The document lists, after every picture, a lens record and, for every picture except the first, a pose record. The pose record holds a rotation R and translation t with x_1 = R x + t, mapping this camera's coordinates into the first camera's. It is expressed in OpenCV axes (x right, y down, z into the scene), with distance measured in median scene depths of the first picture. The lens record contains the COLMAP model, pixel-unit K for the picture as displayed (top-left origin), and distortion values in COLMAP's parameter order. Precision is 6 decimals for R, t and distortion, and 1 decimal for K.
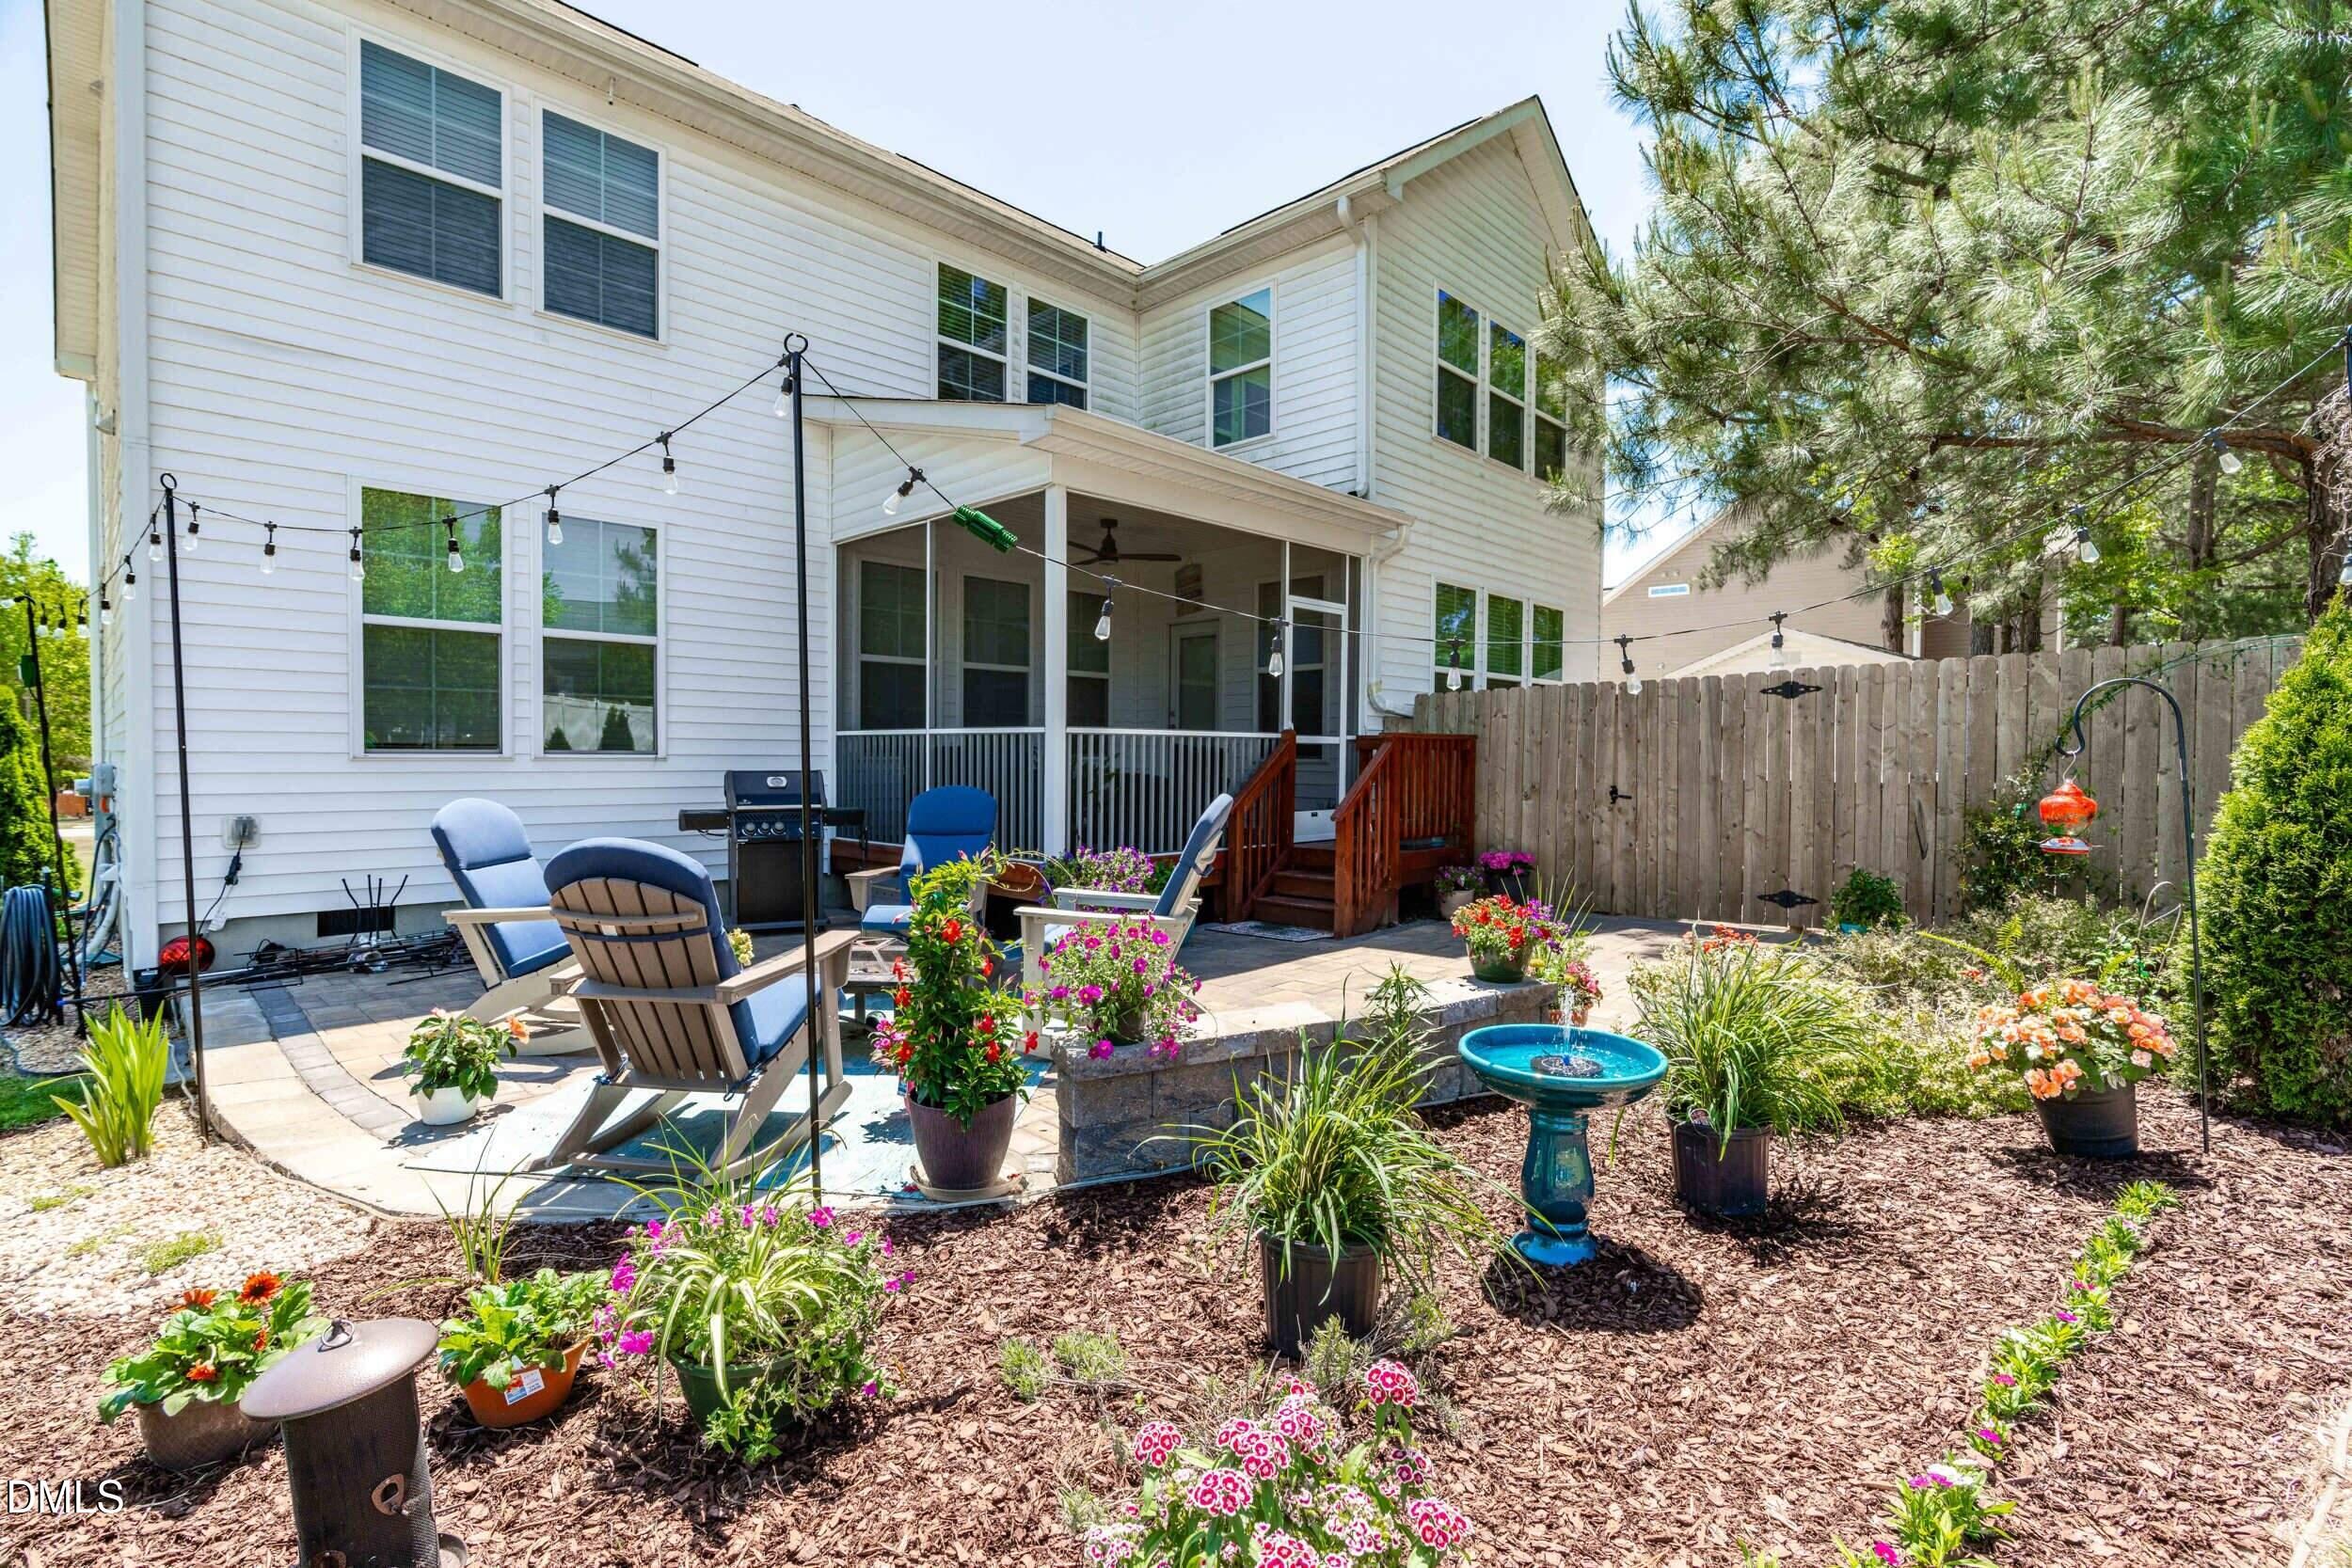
lens RADIAL K [[1148.7, 0, 1176.0], [0, 1148.7, 784.0], [0, 0, 1]] dist [0.001247, -0.000149]
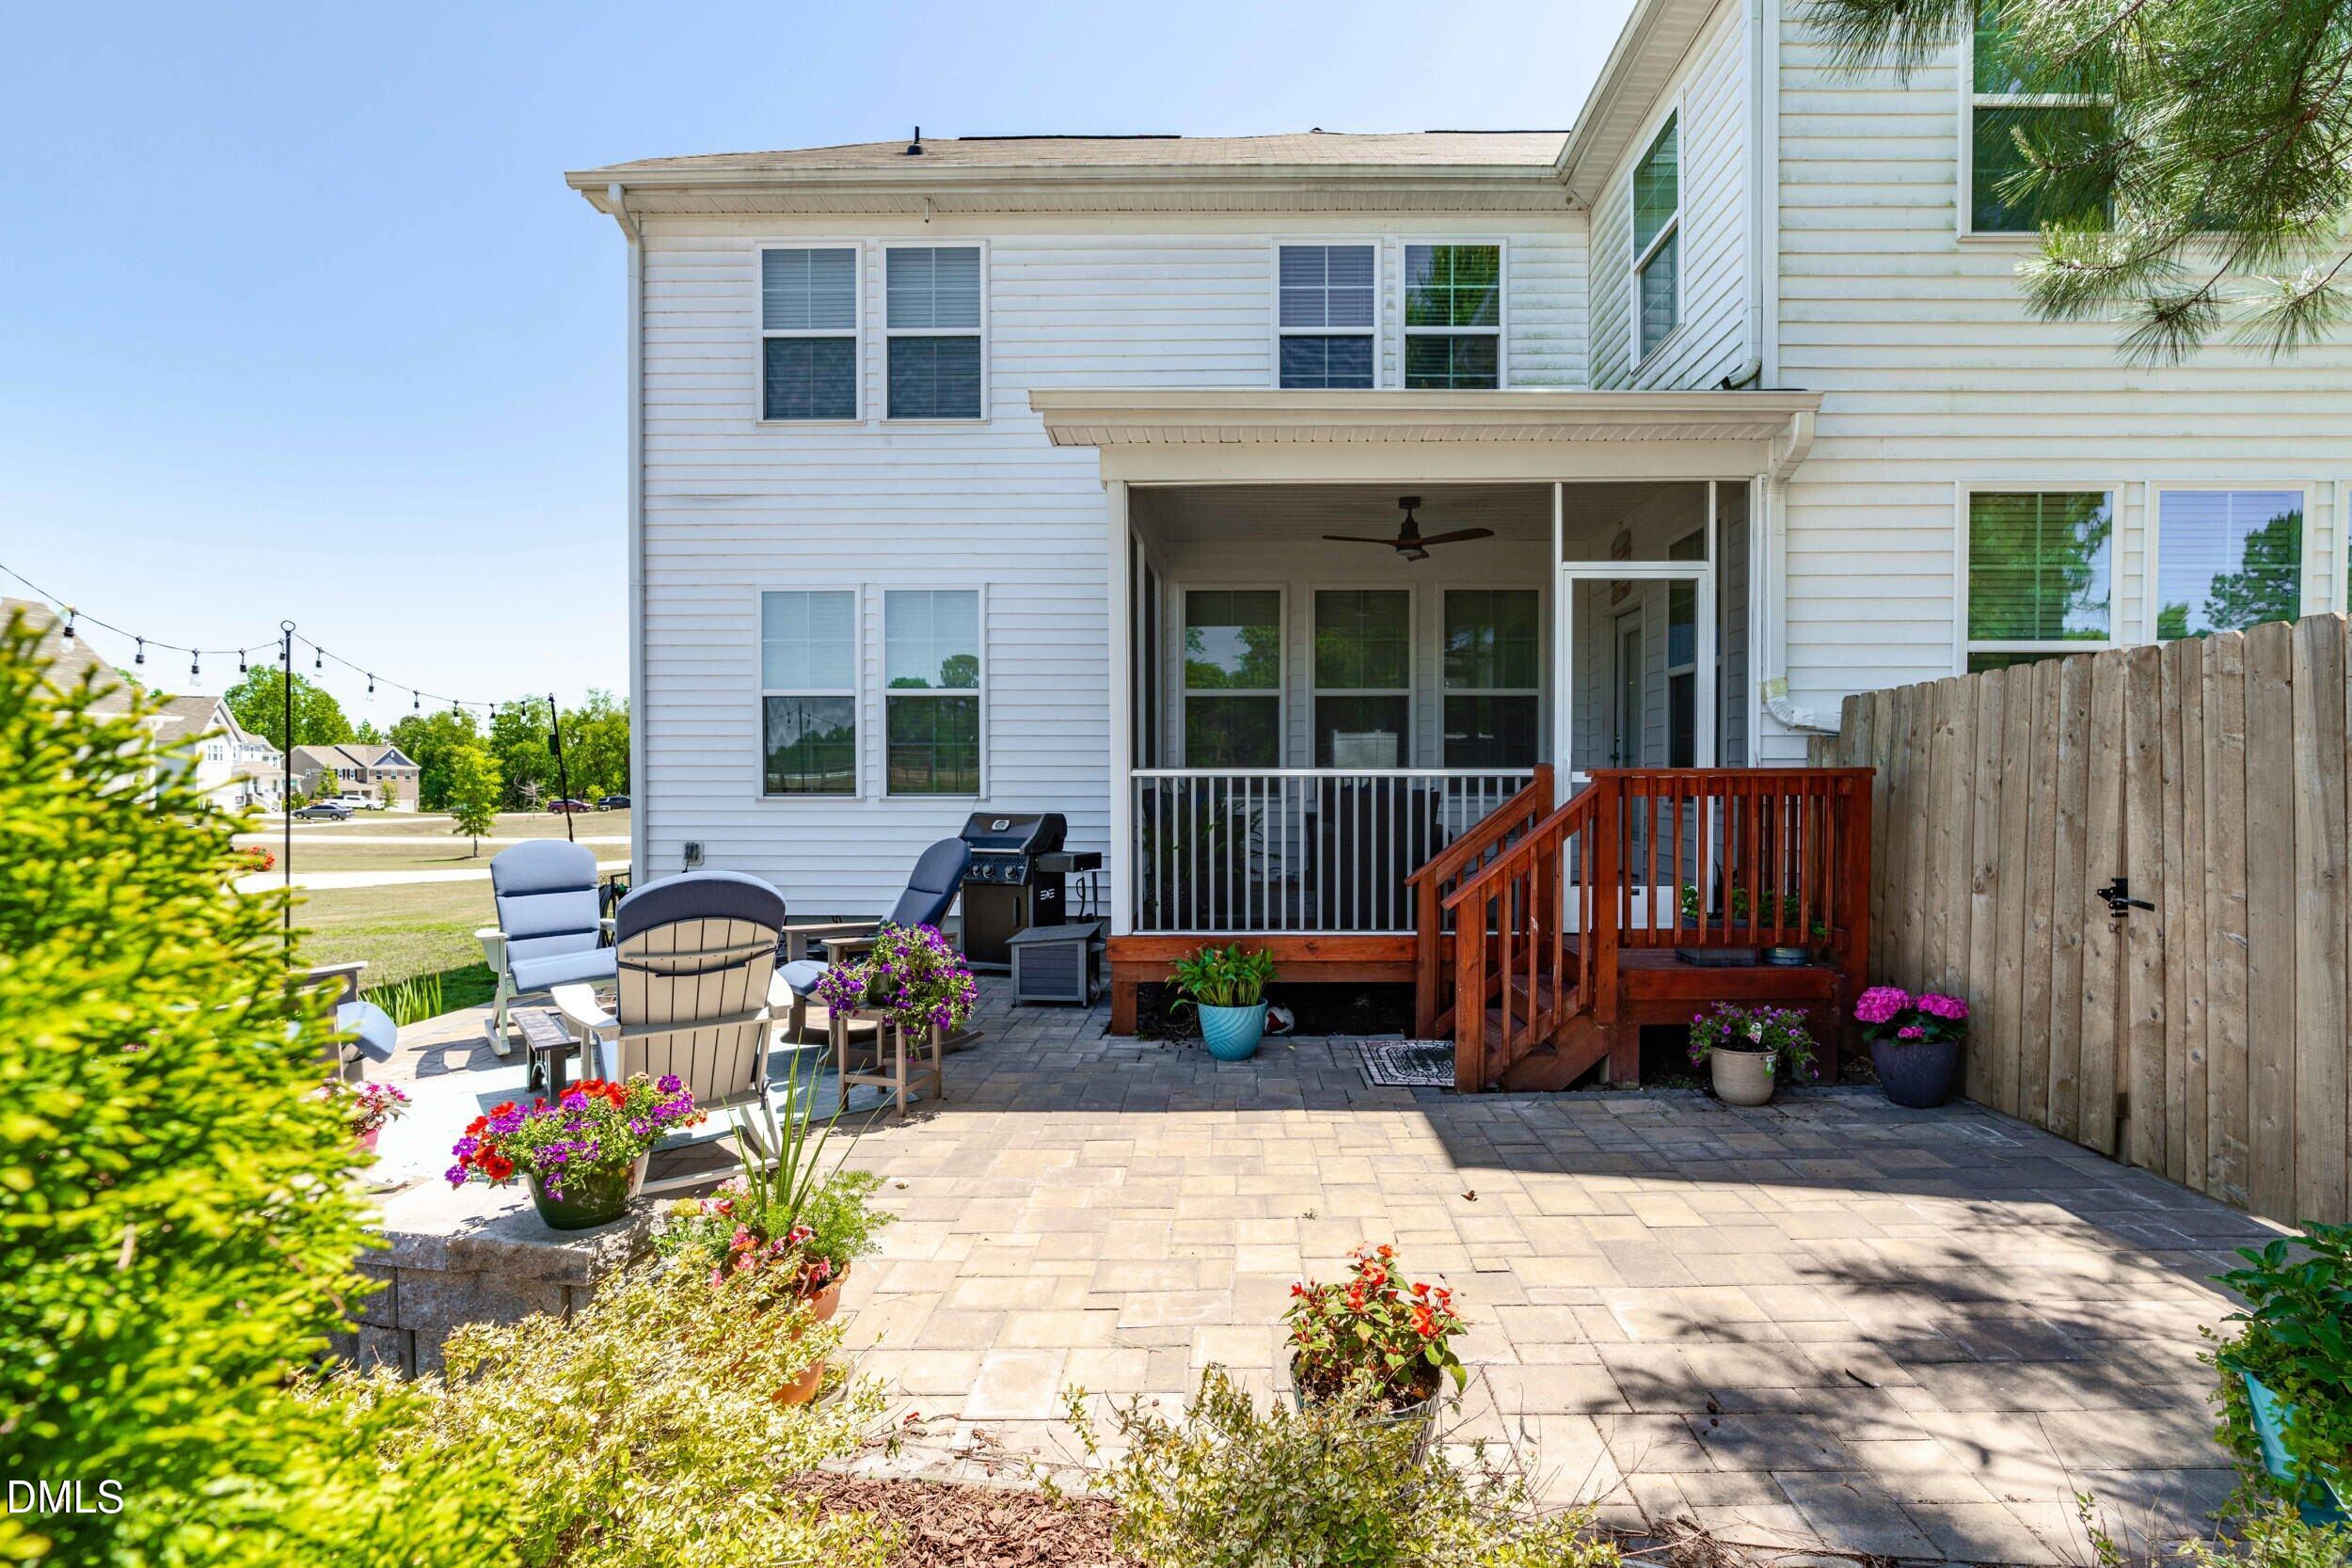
lens RADIAL K [[1148.7, 0, 1176.0], [0, 1148.7, 784.0], [0, 0, 1]] dist [0.001247, -0.000149]
pose [[0.661895, -0.001552, -0.749595, 0.462398], [-0.012975, 0.999824, -0.013528, -0.023764], [0.749484, 0.018680, 0.661759, 0.398076]]
